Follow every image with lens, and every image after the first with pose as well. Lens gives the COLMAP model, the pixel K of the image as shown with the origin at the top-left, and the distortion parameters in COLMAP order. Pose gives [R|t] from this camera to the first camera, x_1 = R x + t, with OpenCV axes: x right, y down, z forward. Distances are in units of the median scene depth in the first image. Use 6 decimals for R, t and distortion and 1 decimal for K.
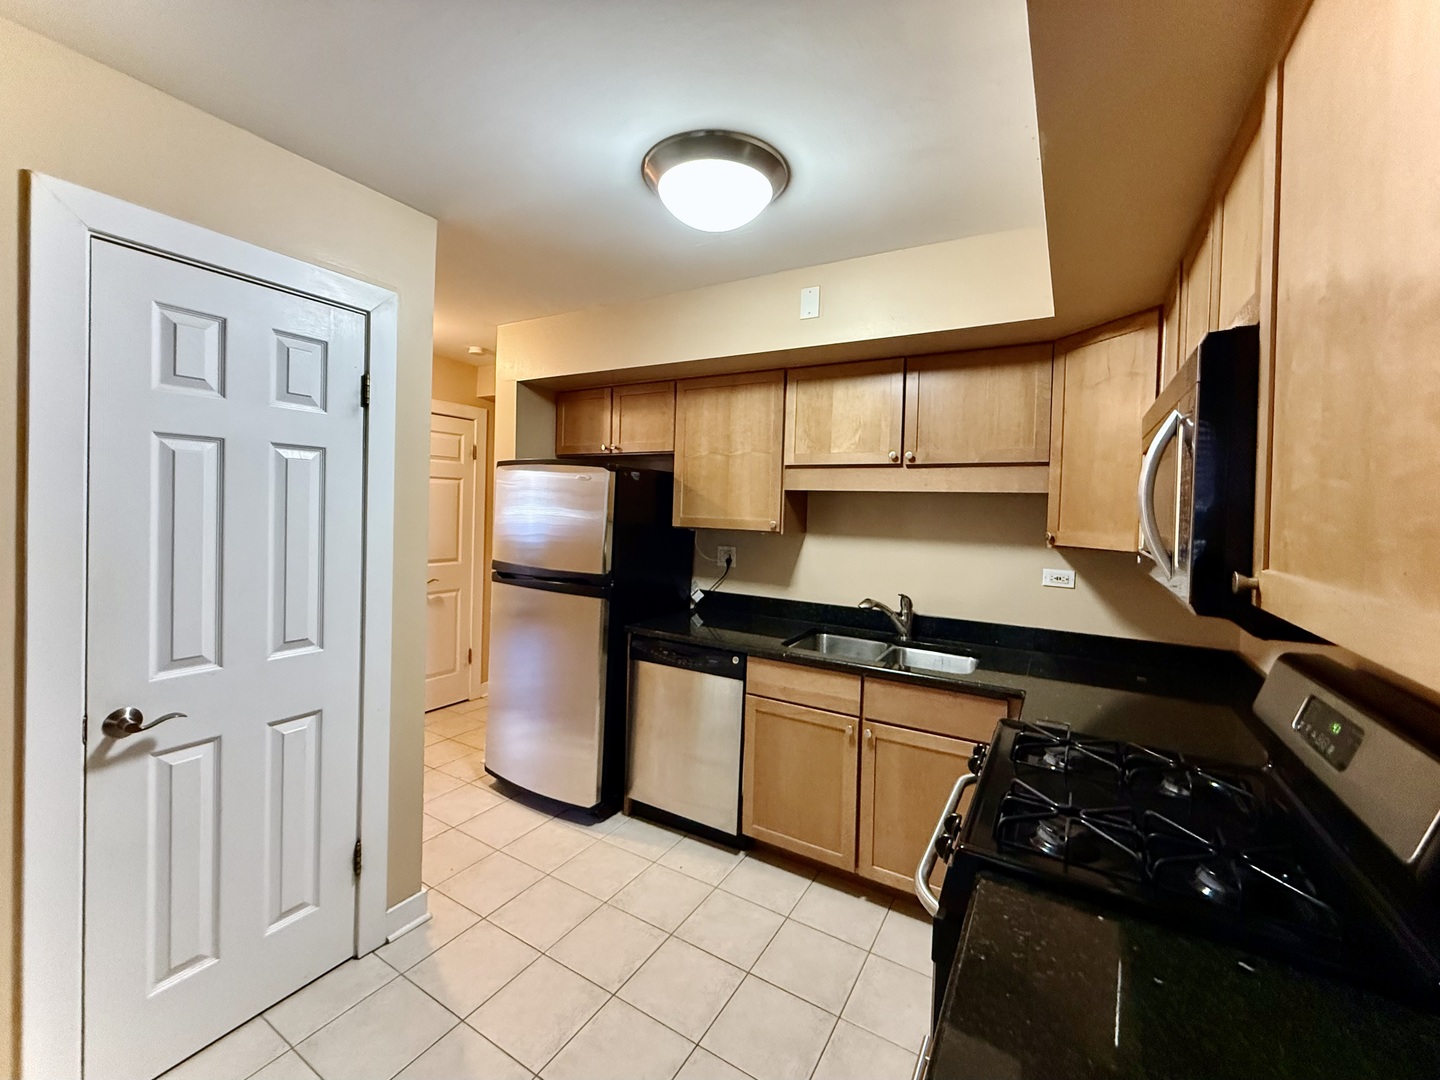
lens RADIAL K [[593.6, 0, 715.1], [0, 593.6, 520.5], [0, 0, 1]] dist [0.000032, -0.000003]
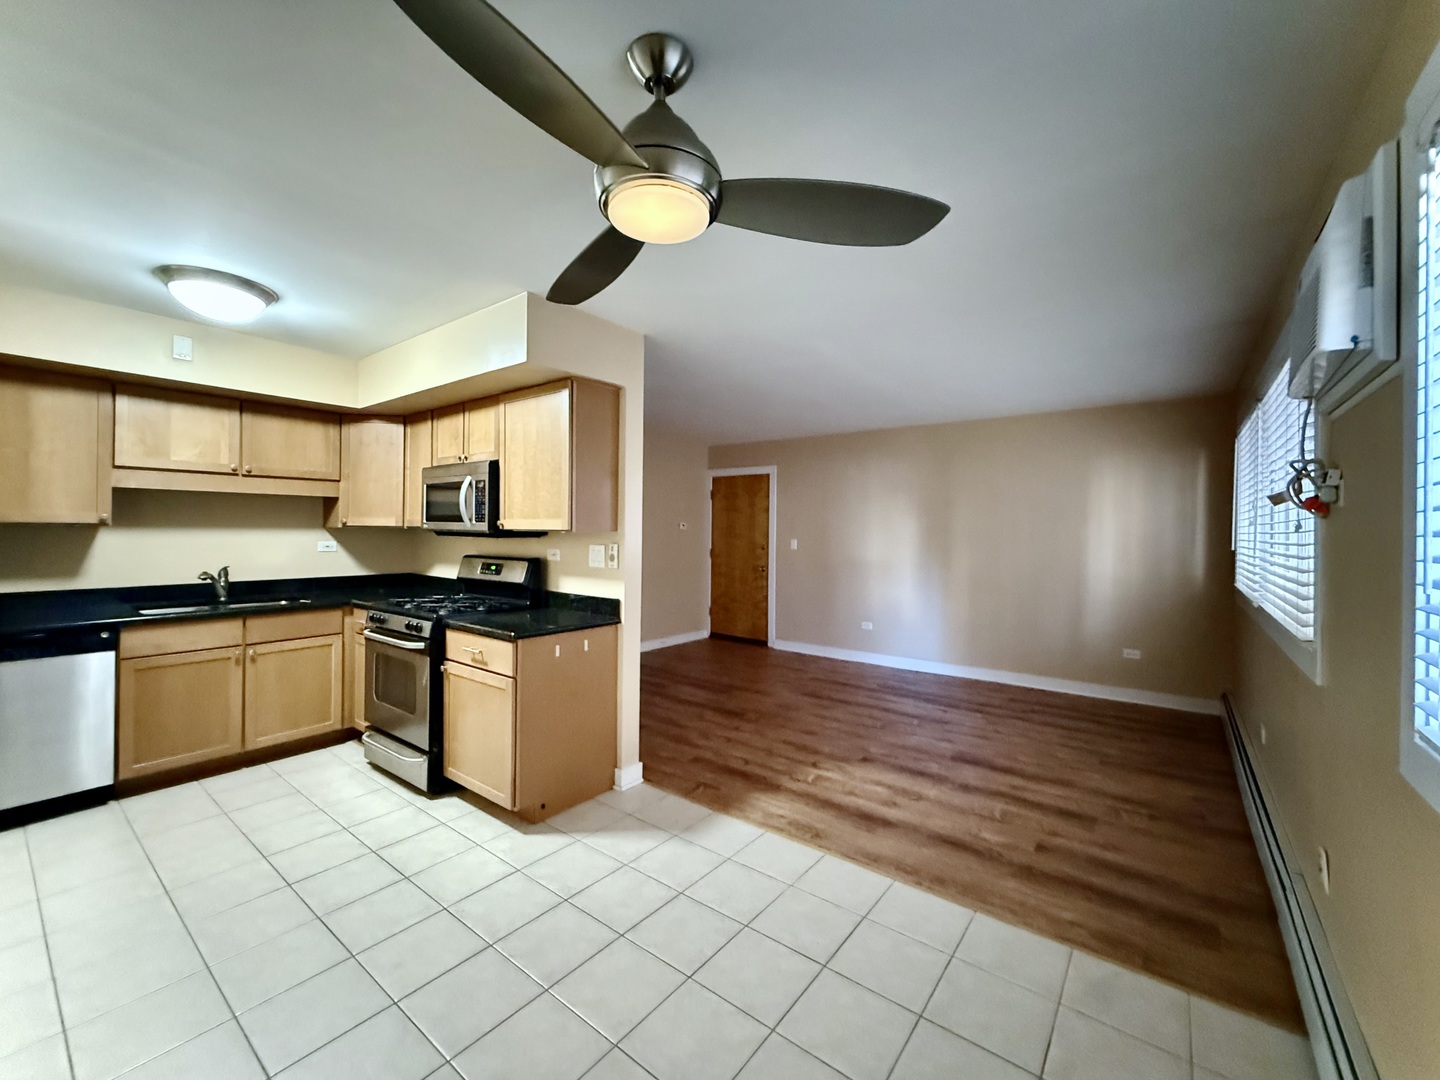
lens RADIAL K [[585.5, 0, 720.2], [0, 585.5, 532.1], [0, 0, 1]] dist [0.000400, -0.000143]
pose [[0.120142, -0.032607, 0.992221, -0.926630], [0.015515, 0.999400, 0.030965, 0.020150], [-0.992636, 0.011674, 0.120576, -0.317281]]
